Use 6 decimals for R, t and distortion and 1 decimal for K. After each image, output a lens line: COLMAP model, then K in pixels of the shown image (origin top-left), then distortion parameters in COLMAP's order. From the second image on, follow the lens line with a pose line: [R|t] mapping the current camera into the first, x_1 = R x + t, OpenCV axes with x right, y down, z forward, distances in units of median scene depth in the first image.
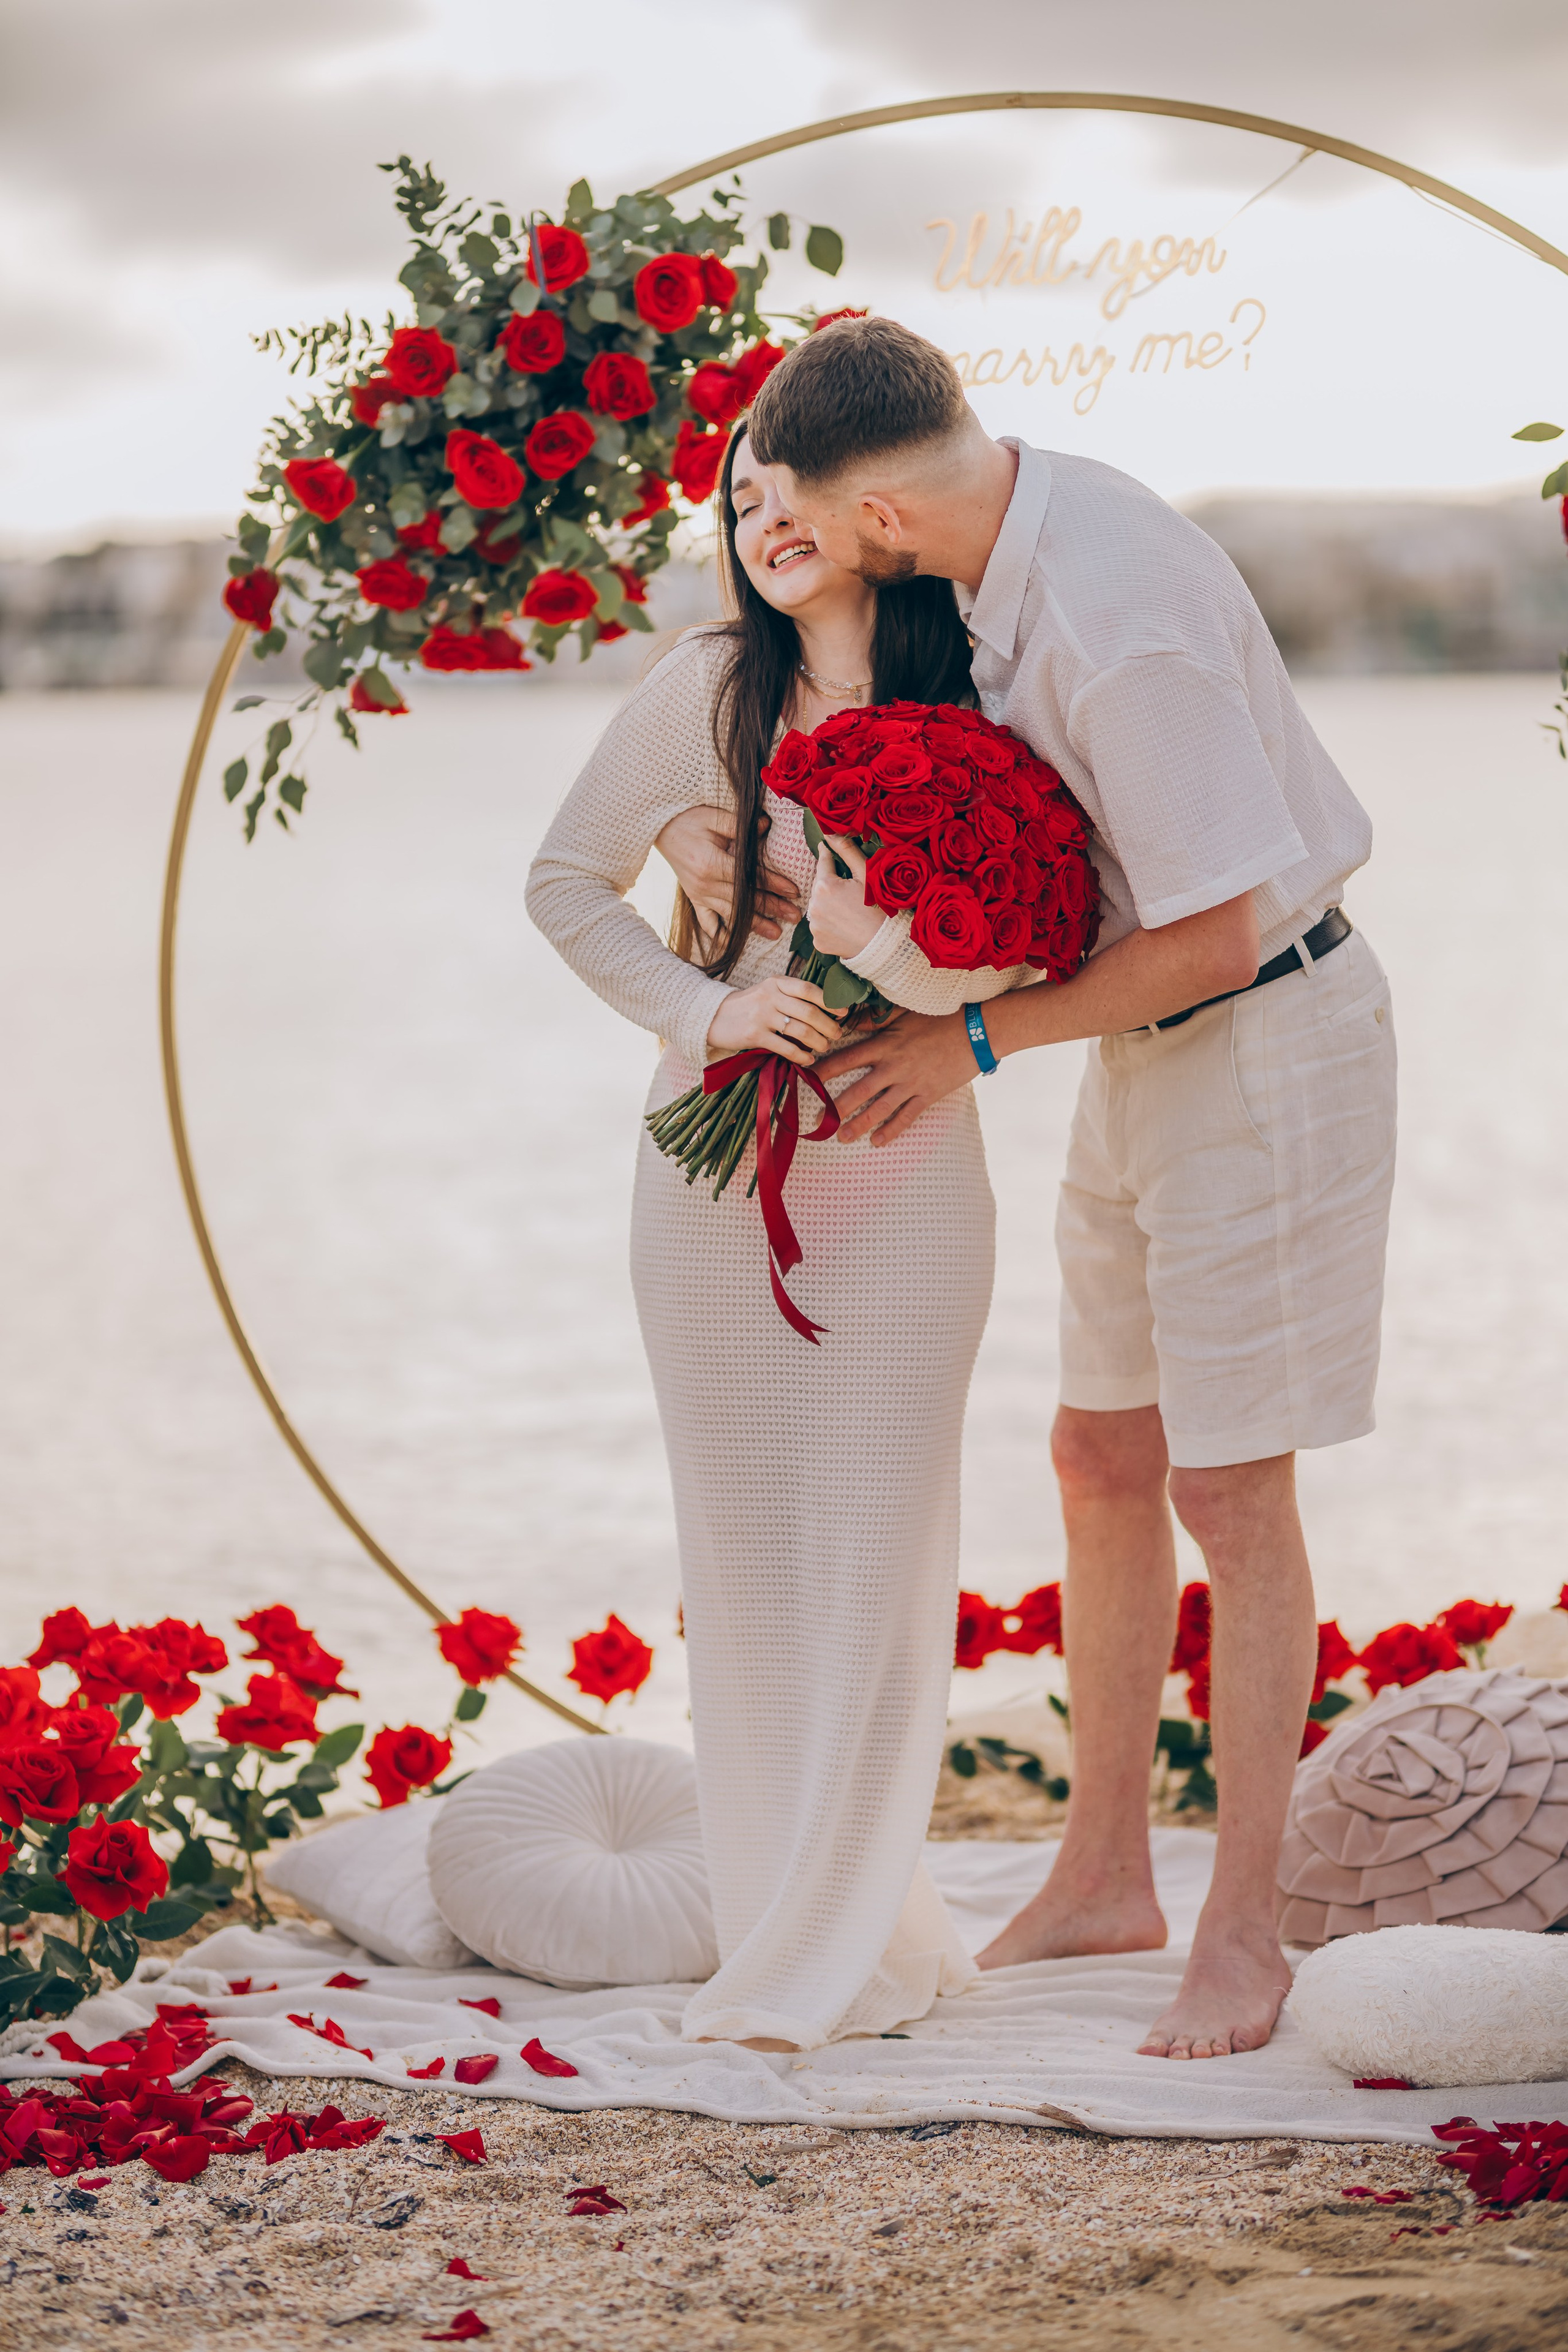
lens RADIAL K [[5525.2, 0, 784.0], [0, 5525.2, 1176.0], [0, 0, 1]] dist [-0.172764, -0.015274]
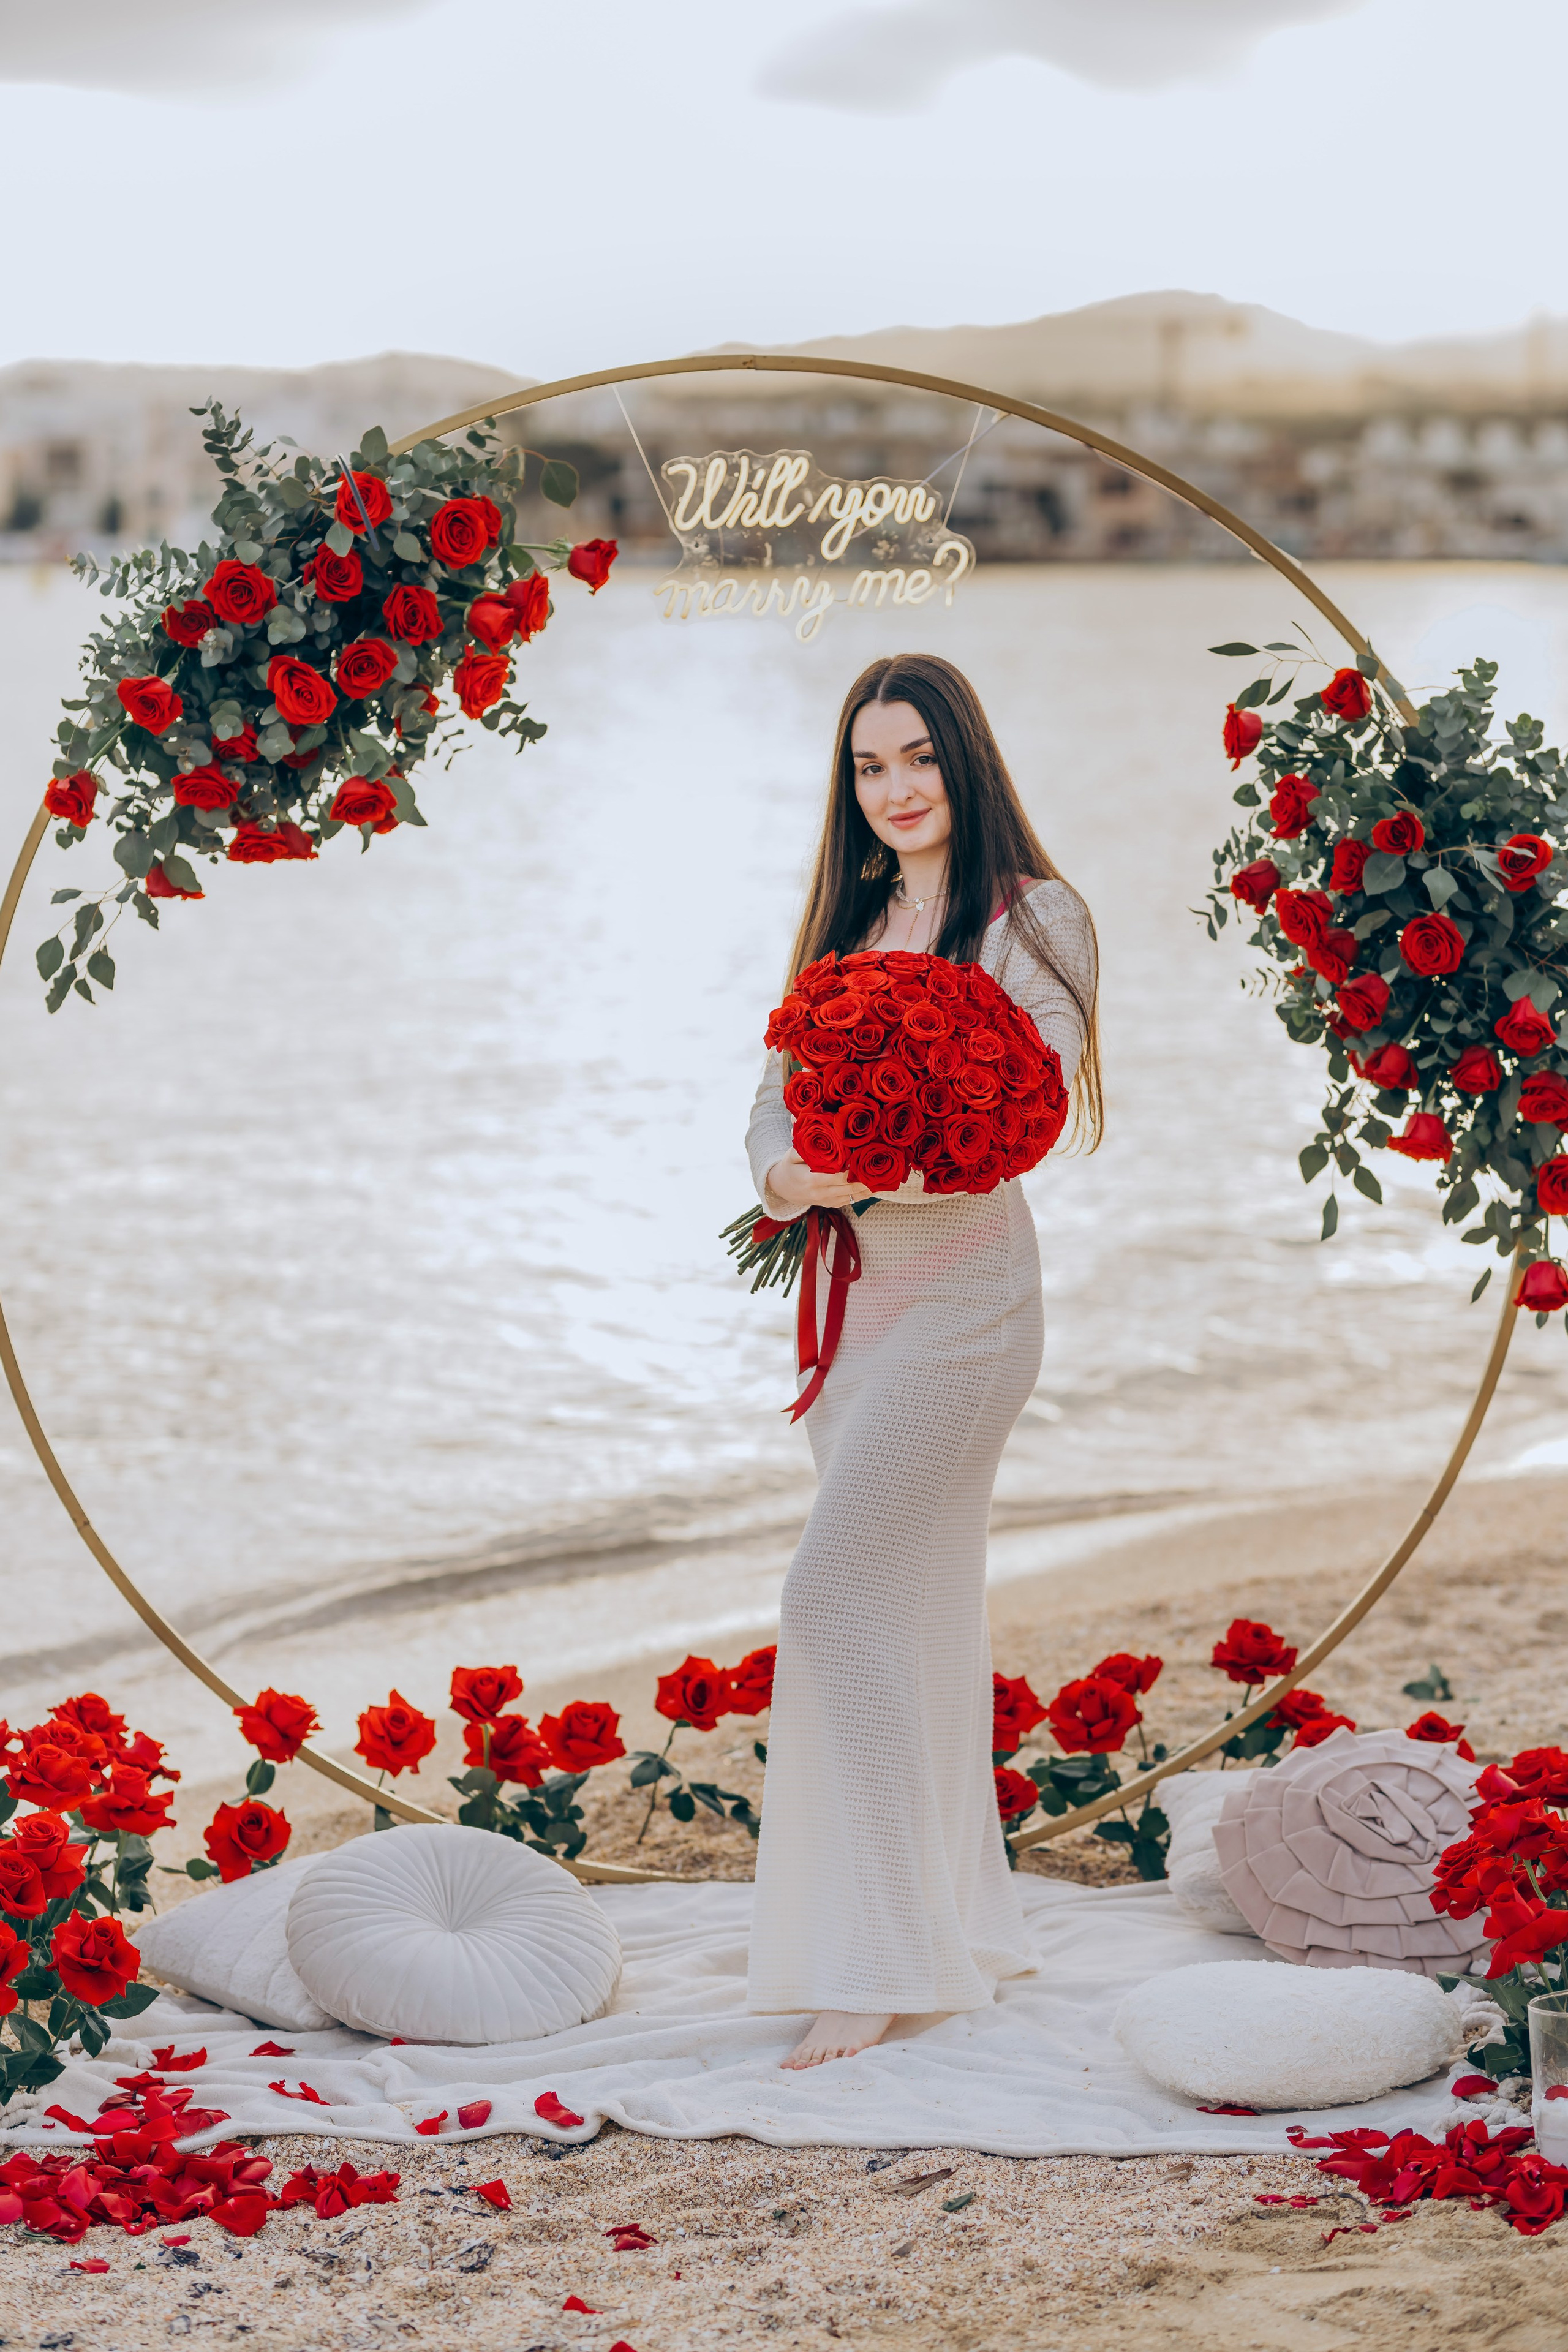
lens RADIAL K [[5480.5, 0, 784.0], [0, 5480.5, 1176.0], [0, 0, 1]] dist [0.701543, -11.763881]
pose [[0.978654, -0.013823, 0.205050, -0.189983], [0.009657, 0.999726, 0.021302, -0.051731], [-0.205288, -0.018867, 0.978520, -0.128668]]
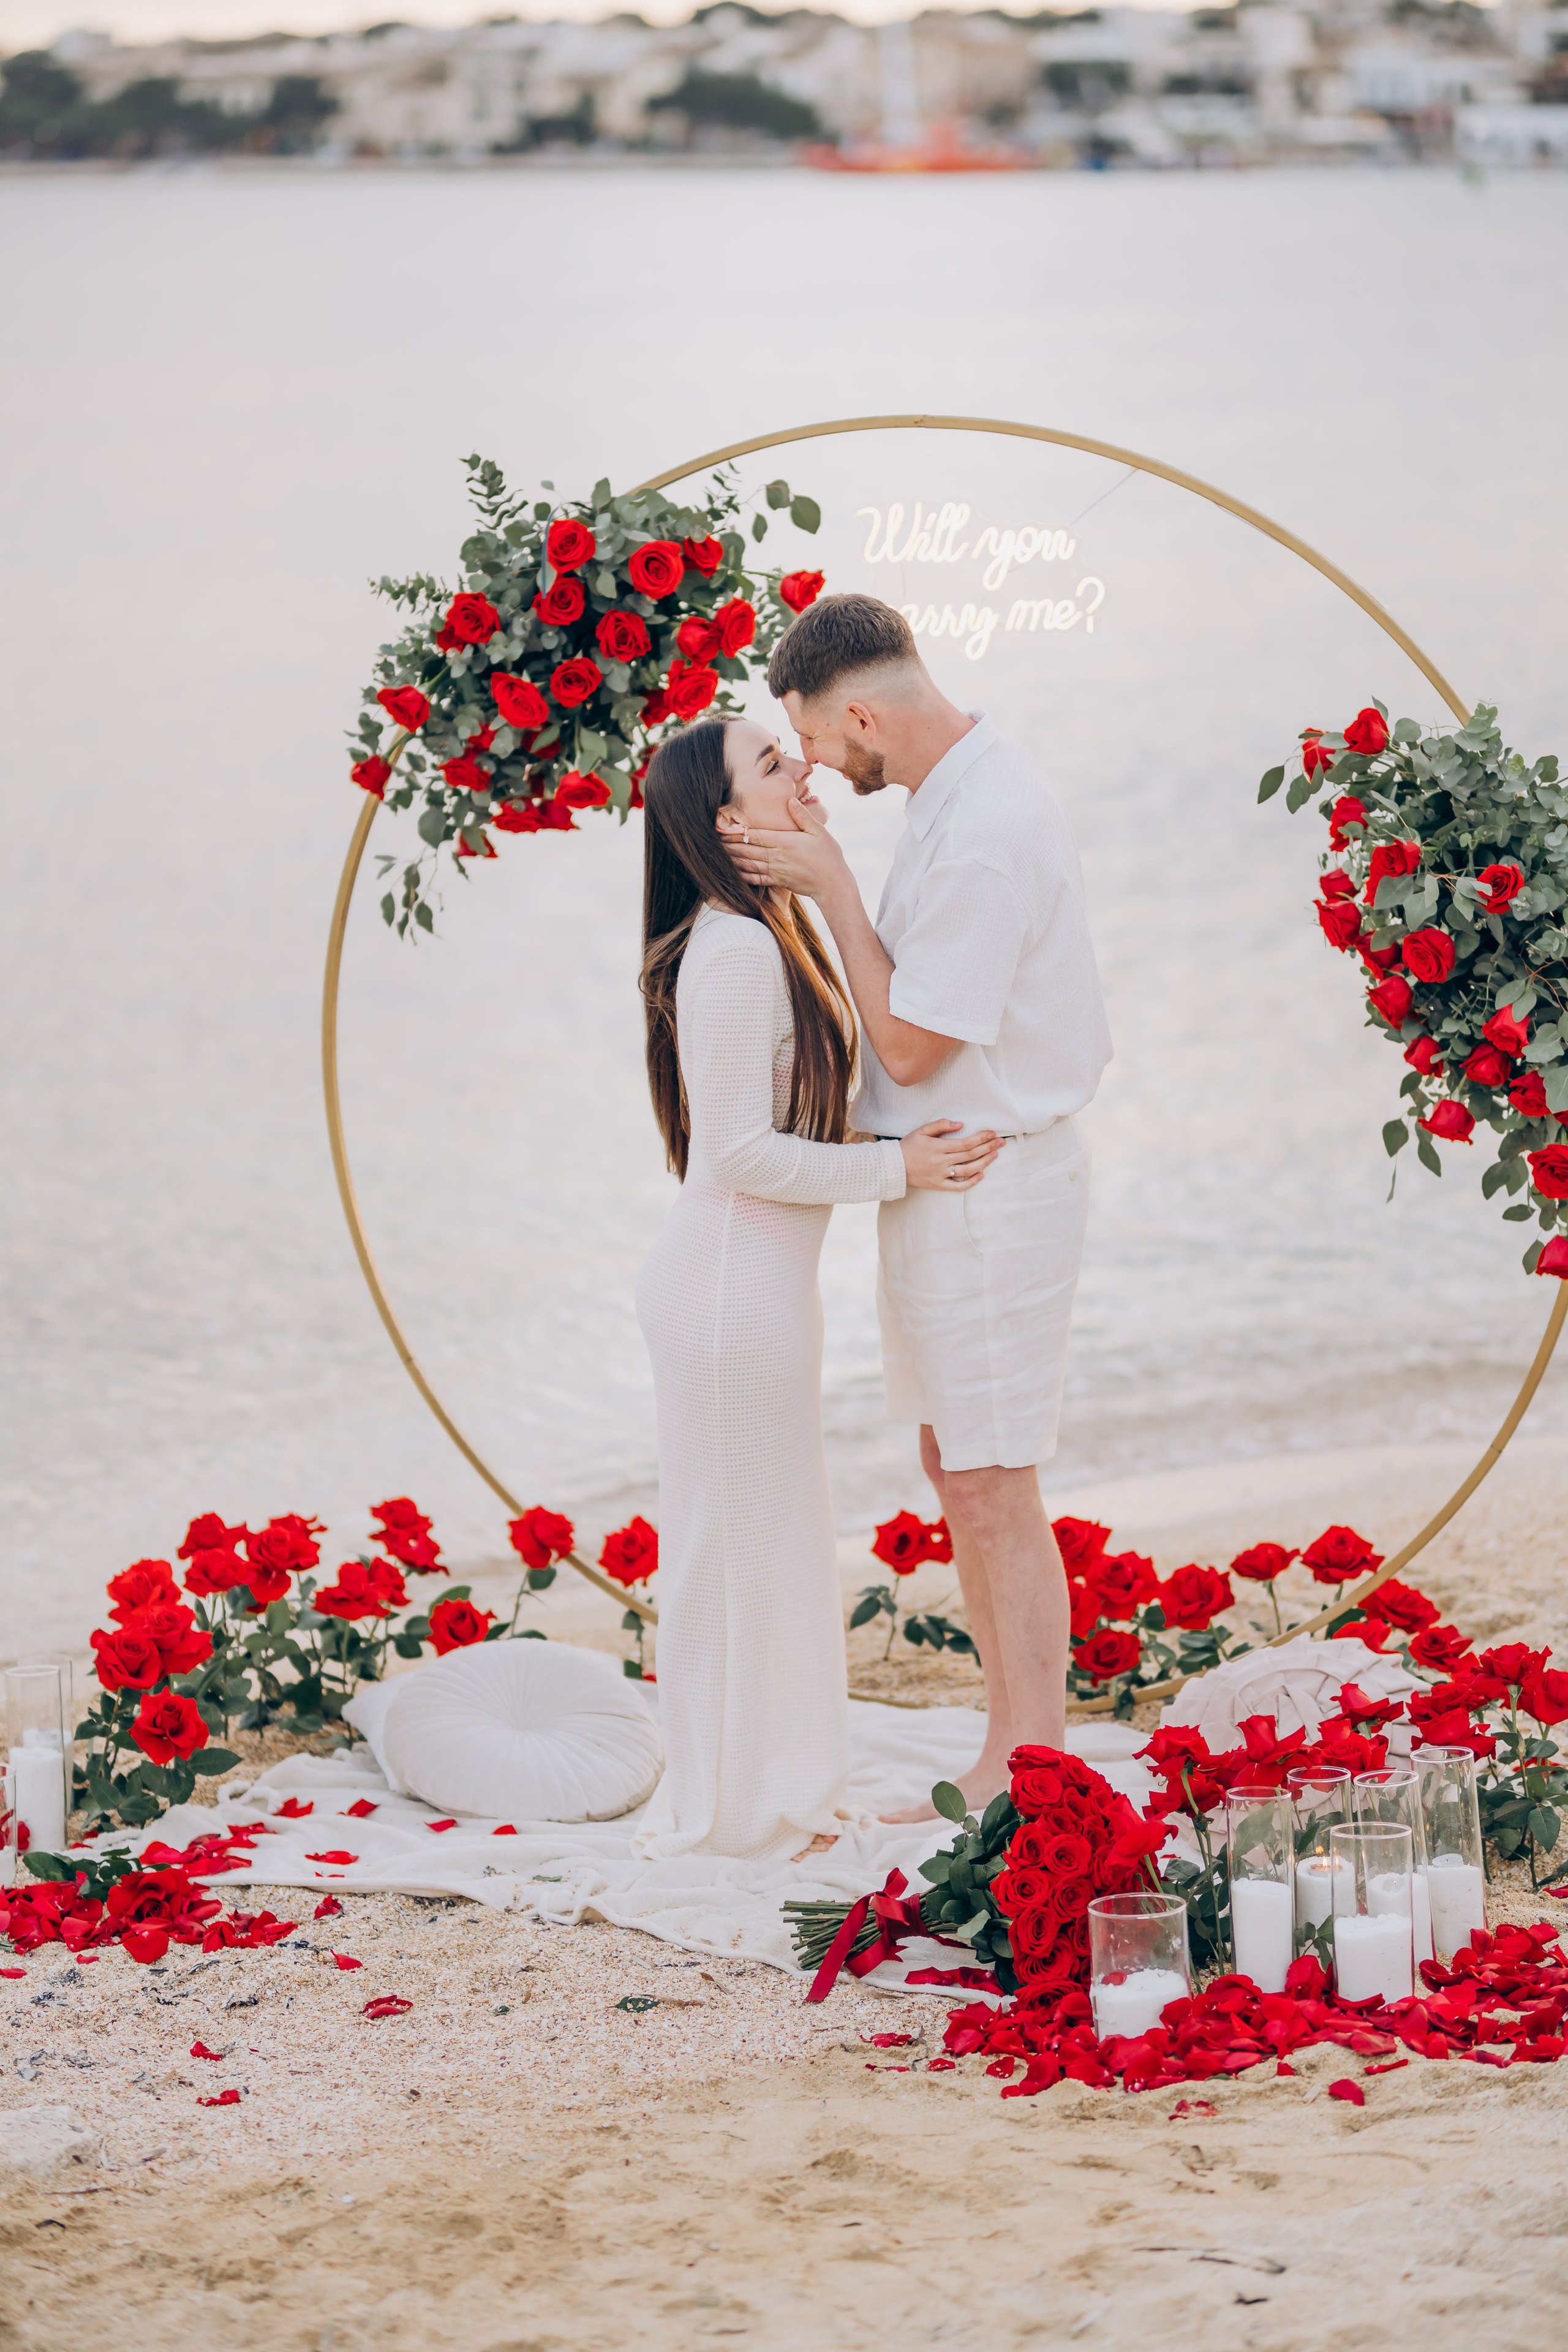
lens RADIAL K [[5480.5, 0, 784.0], [0, 5480.5, 1176.0], [0, 0, 1]] dist [0.701543, -11.763881]
pose [[0.981440, 0.039982, -0.187557, 0.269548], [-0.022348, 0.995206, 0.095213, -0.141711], [0.190464, -0.089254, 0.977628, -0.332781]]
